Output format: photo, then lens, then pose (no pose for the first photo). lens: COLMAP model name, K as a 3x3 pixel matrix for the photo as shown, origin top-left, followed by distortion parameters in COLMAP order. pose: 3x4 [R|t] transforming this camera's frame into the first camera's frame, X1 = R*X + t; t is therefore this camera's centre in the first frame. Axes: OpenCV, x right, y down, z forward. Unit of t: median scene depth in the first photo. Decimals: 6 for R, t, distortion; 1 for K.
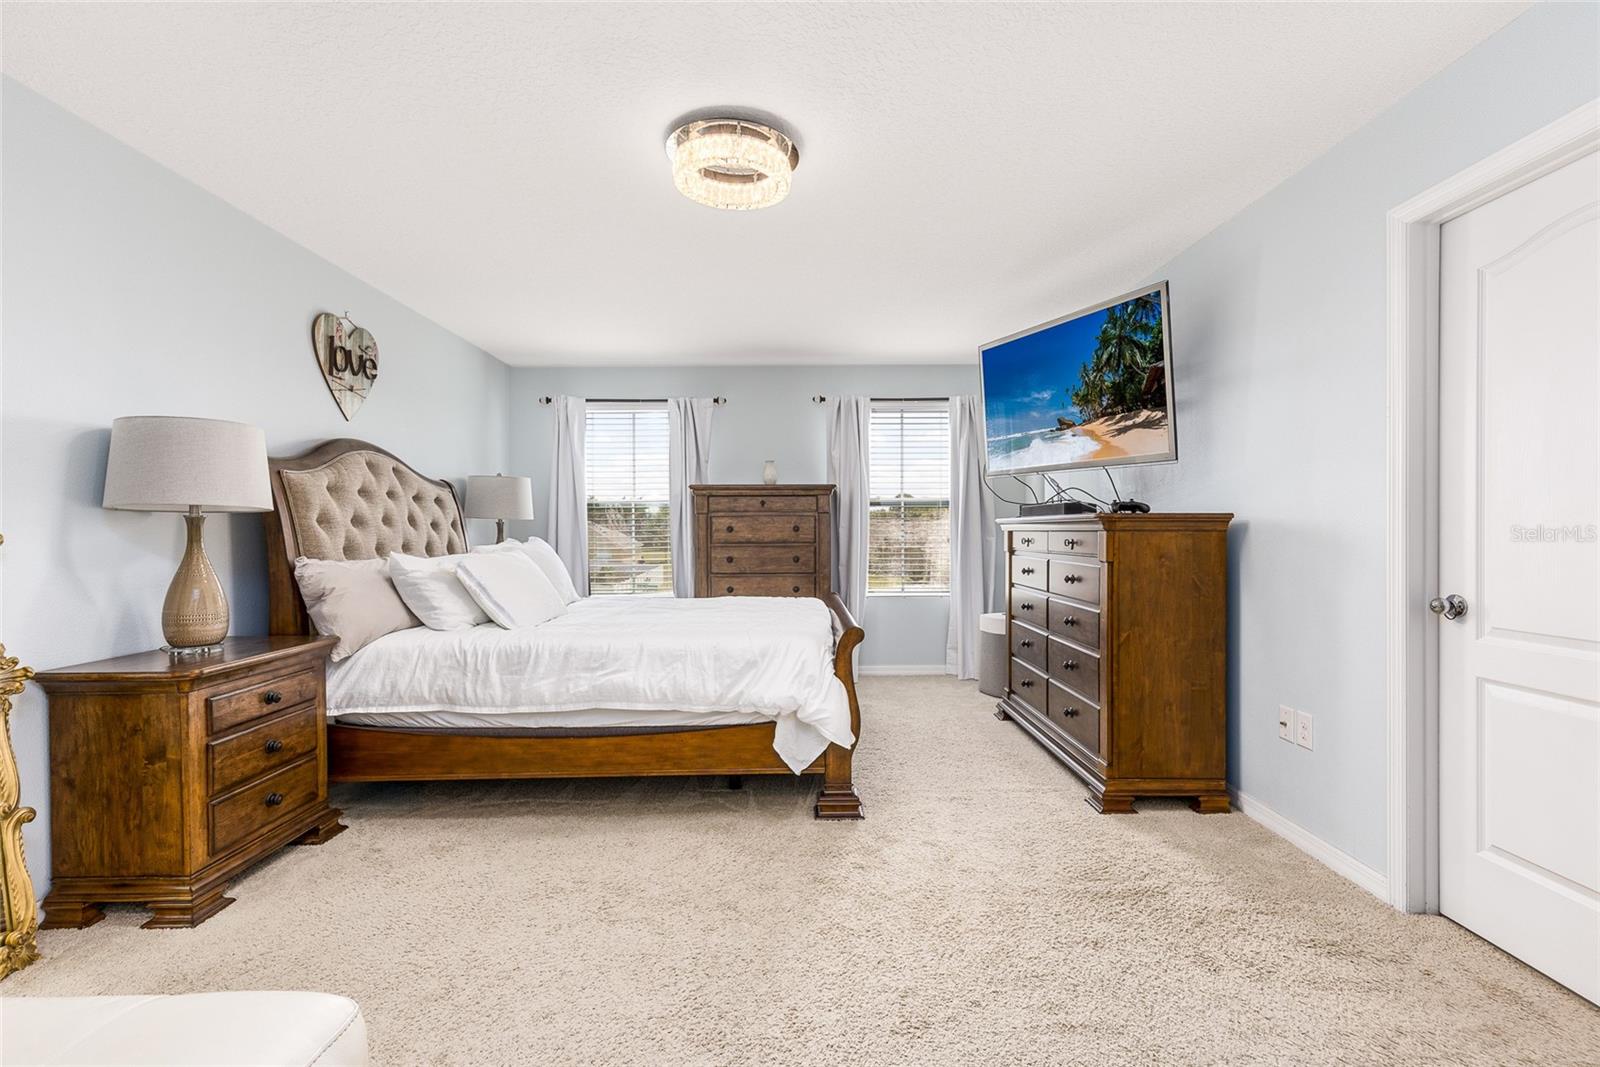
lens RADIAL K [[732.3, 0, 796.3], [0, 732.3, 533.4], [0, 0, 1]] dist [0.008927, -0.002317]
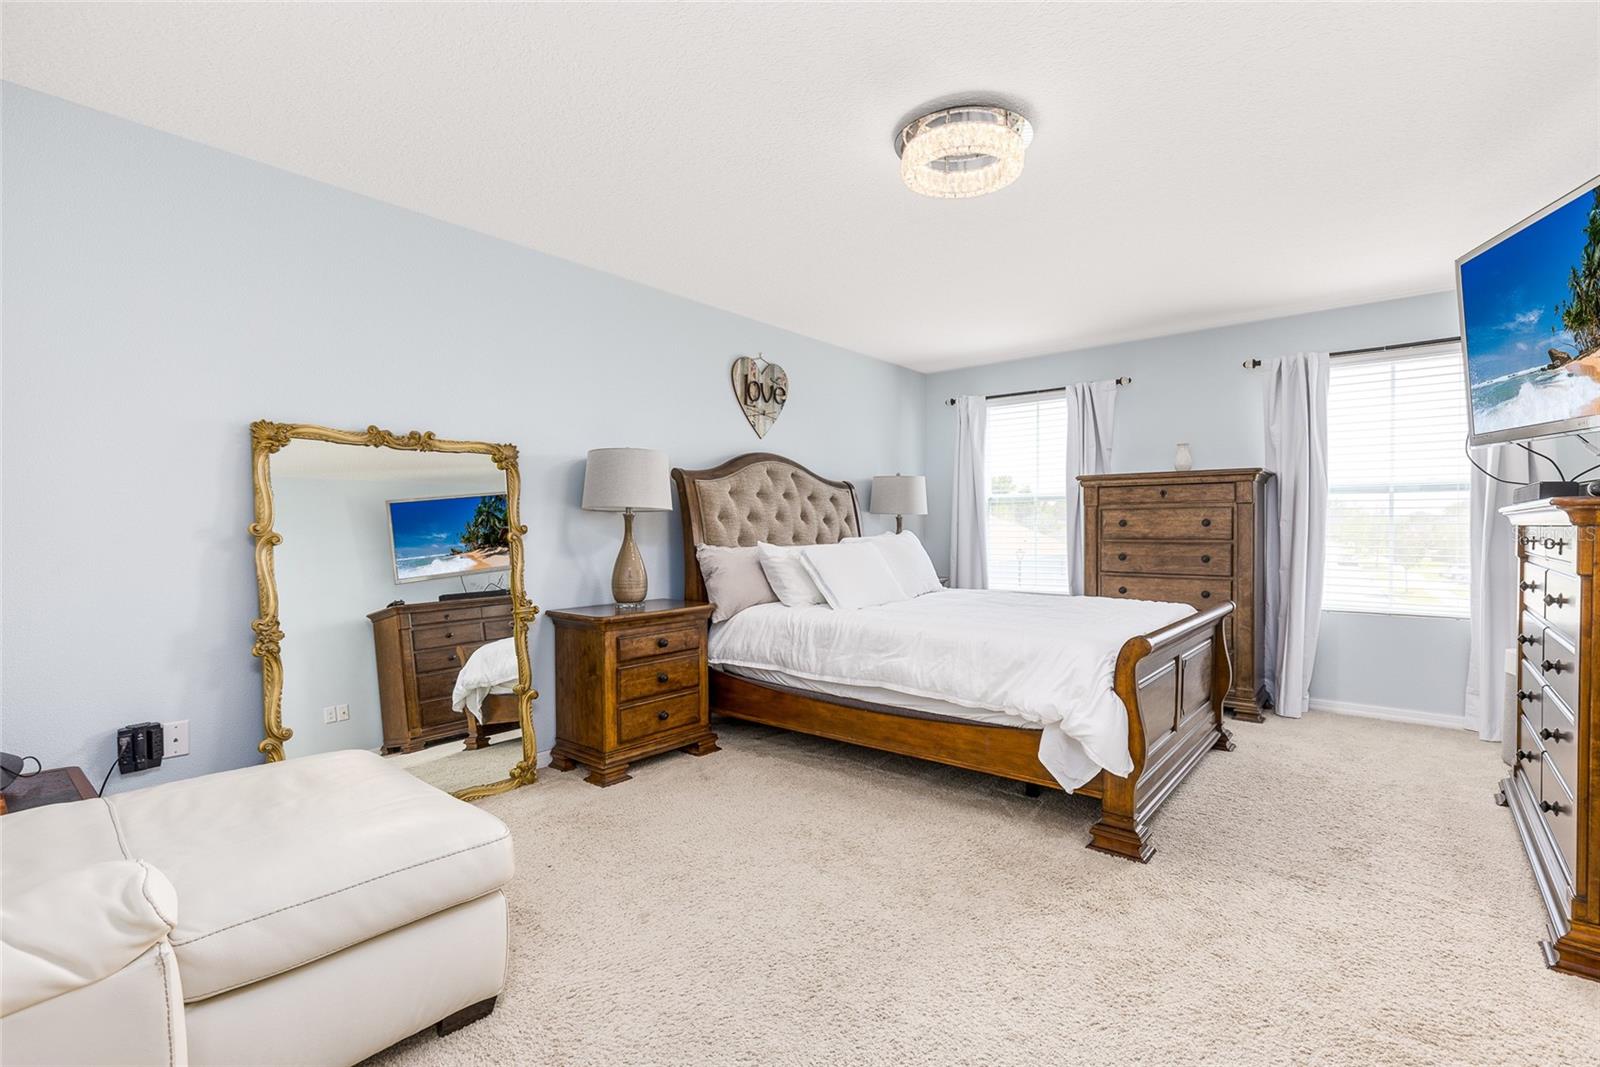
lens RADIAL K [[732.3, 0, 801.6], [0, 732.3, 534.9], [0, 0, 1]] dist [0.008927, -0.002317]
pose [[0.759545, 0.009740, -0.650382, 0.337523], [-0.003676, 0.999936, 0.010681, 0.000430], [0.650444, -0.005722, 0.759533, 0.094016]]
